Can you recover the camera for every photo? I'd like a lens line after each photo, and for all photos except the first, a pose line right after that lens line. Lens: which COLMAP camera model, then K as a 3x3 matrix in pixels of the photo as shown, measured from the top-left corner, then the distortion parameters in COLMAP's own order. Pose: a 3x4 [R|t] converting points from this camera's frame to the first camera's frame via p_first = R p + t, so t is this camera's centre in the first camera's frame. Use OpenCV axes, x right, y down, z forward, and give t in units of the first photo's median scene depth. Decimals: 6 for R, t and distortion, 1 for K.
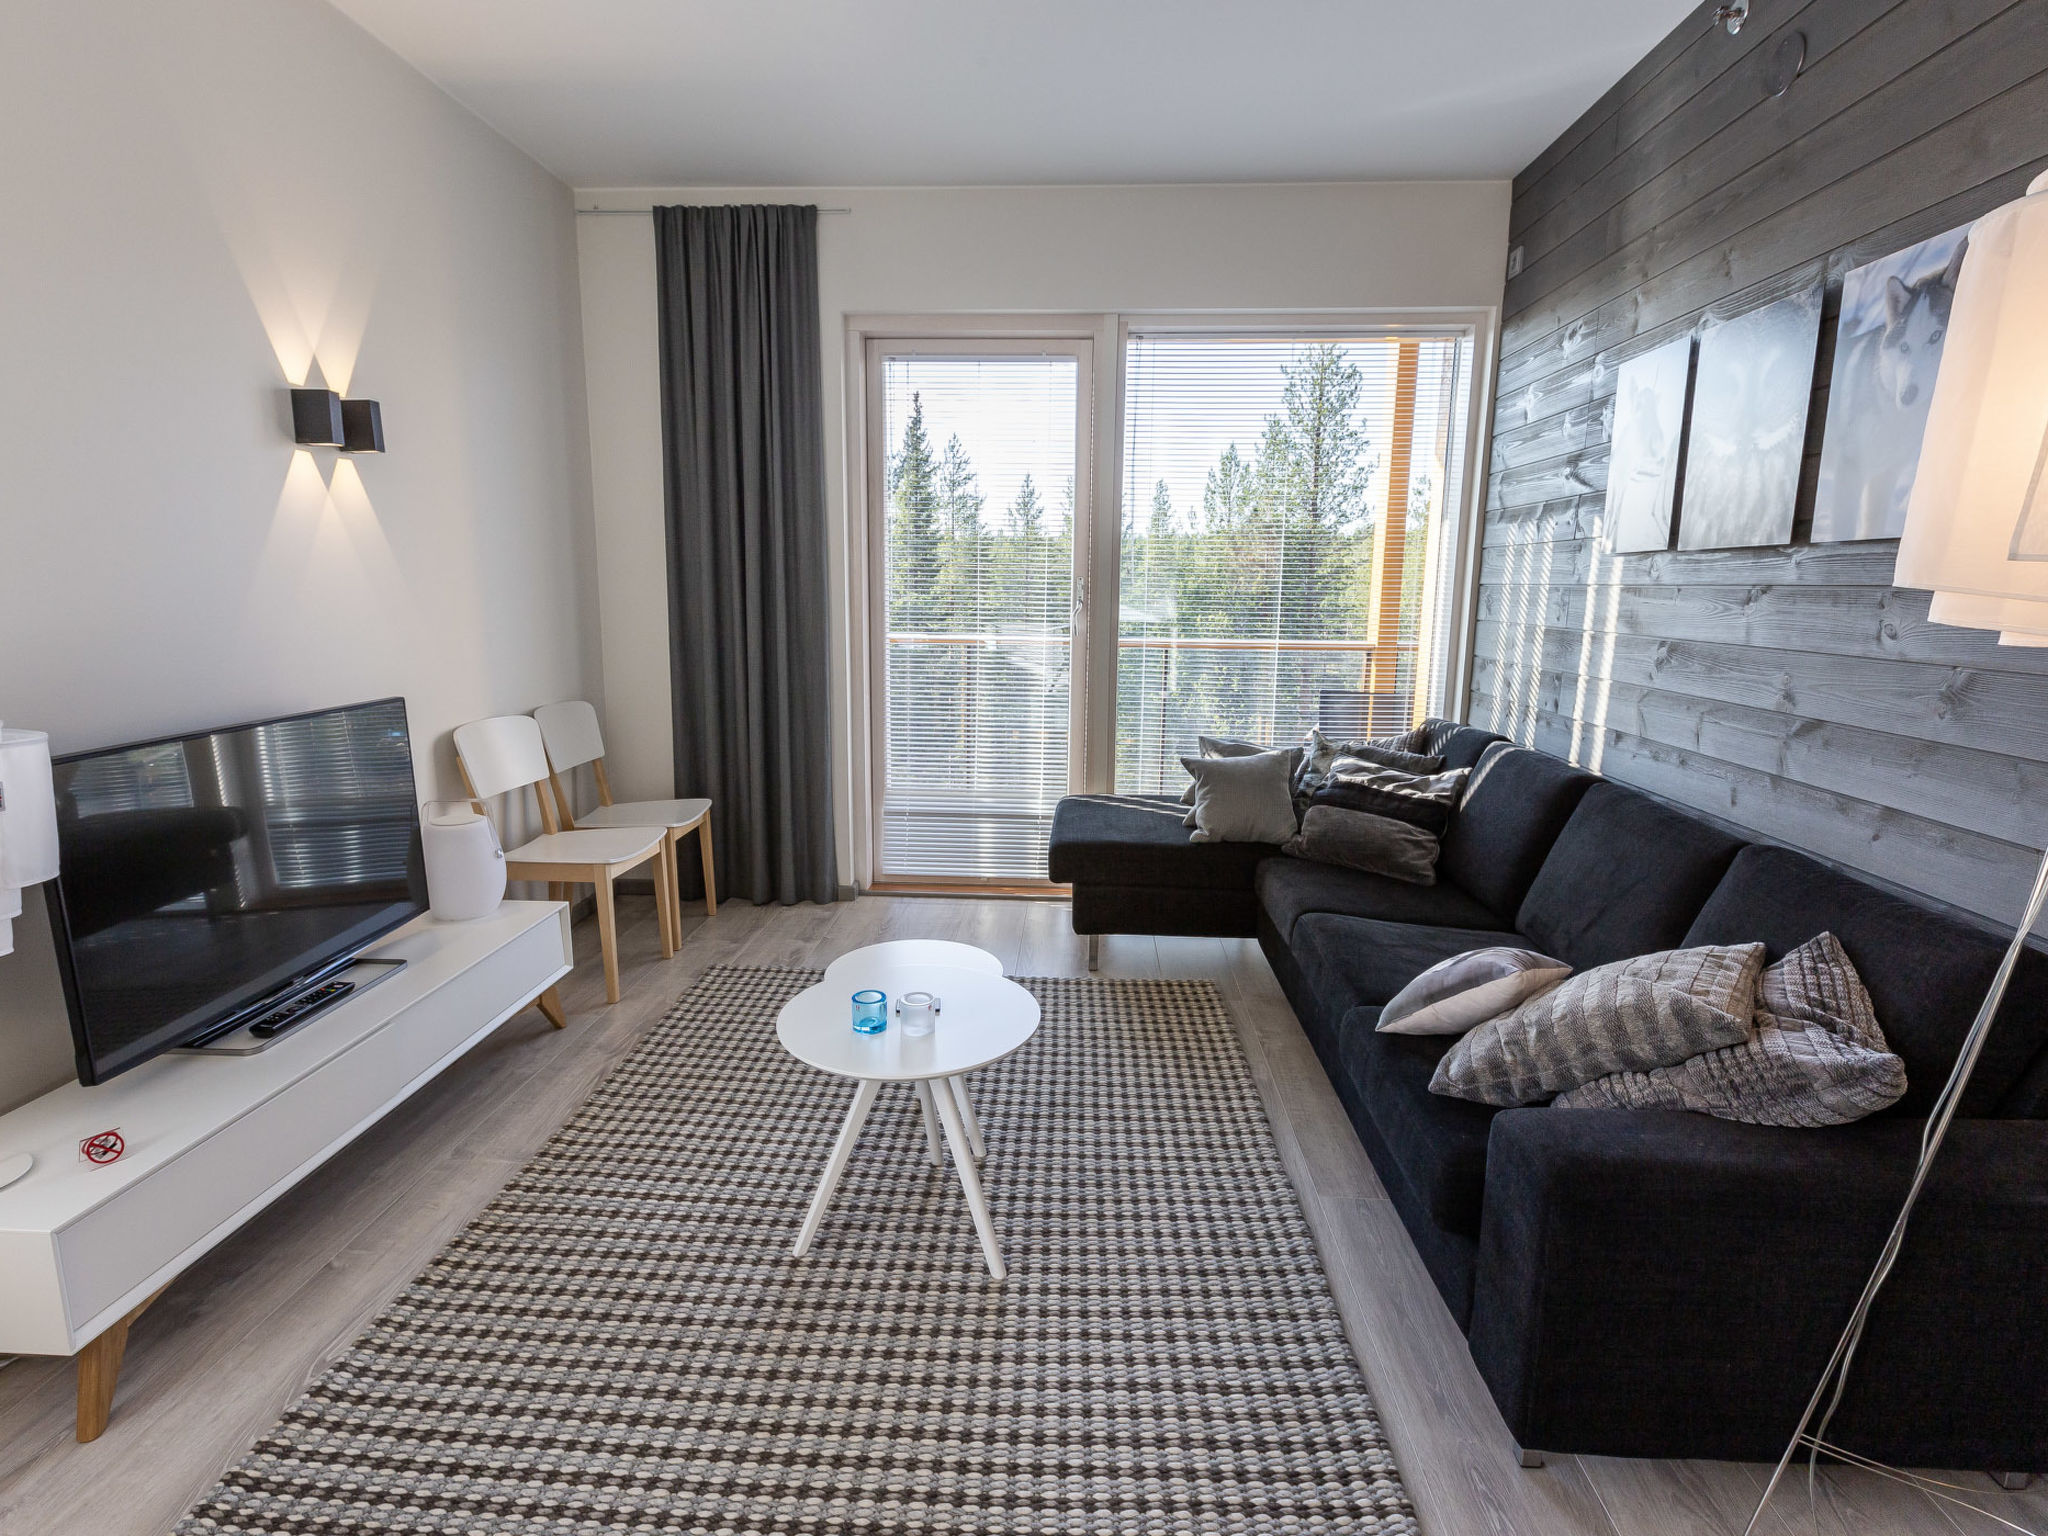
lens RADIAL K [[1022.2, 0, 1007.4], [0, 1022.2, 769.0], [0, 0, 1]] dist [-0.003122, 0.003214]
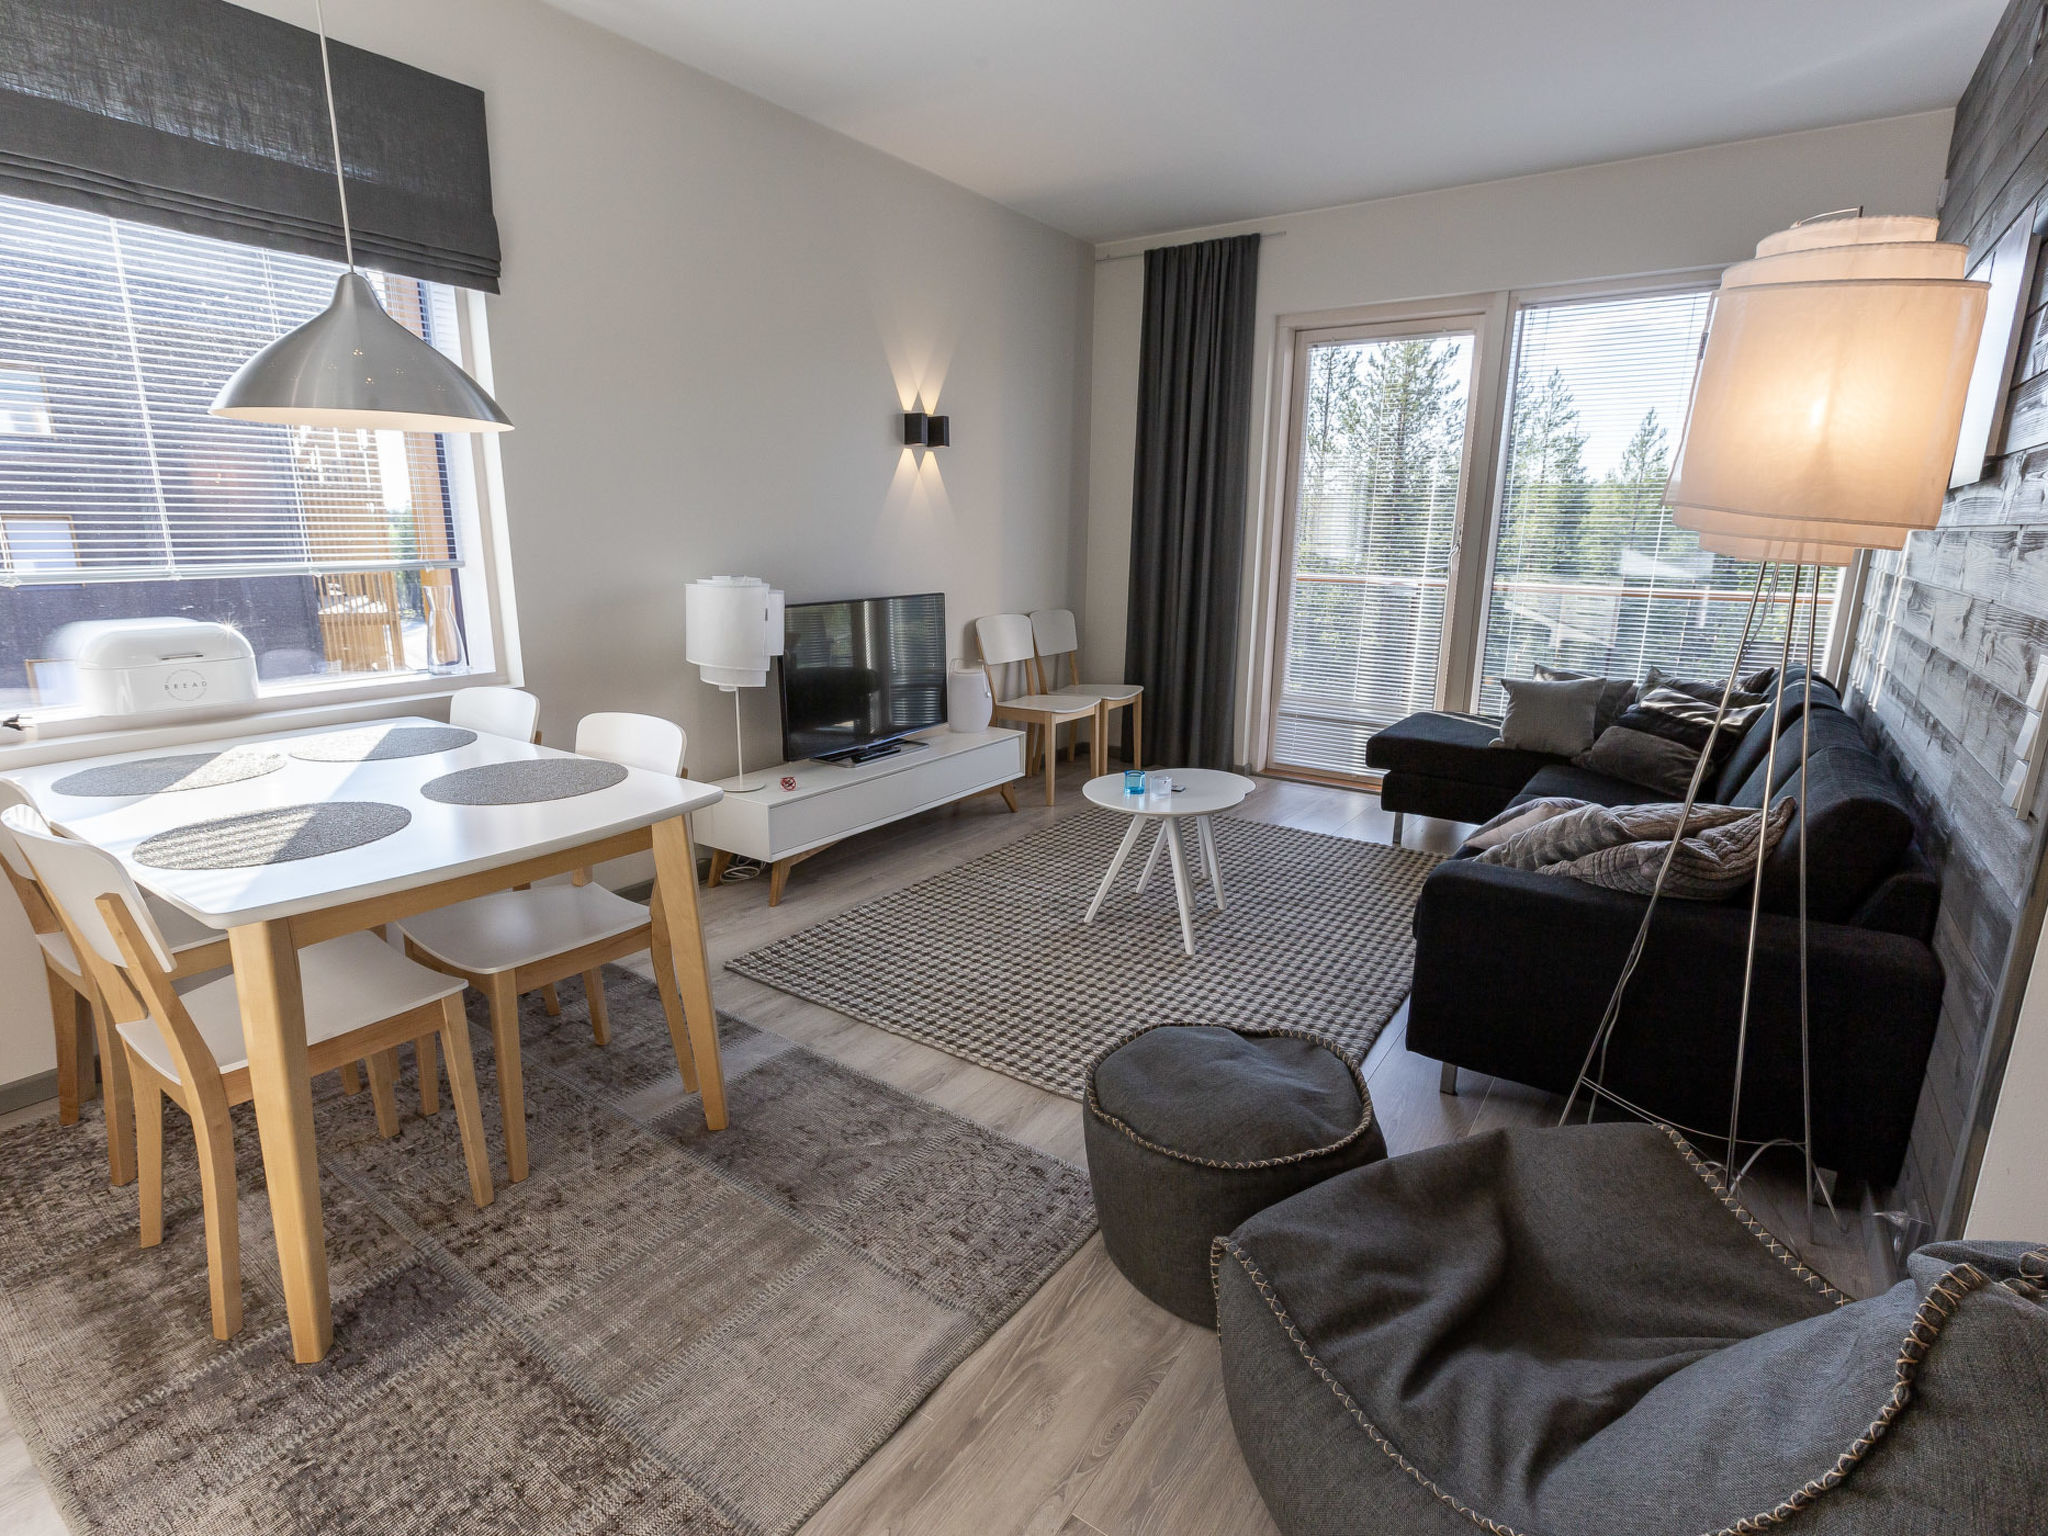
lens RADIAL K [[1022.2, 0, 1015.7], [0, 1022.2, 785.9], [0, 0, 1]] dist [-0.003122, 0.003214]
pose [[0.853222, 0.128493, -0.505471, 0.315077], [-0.097180, 0.991371, 0.087973, 0.065575], [0.512414, -0.025939, 0.858347, -0.311637]]
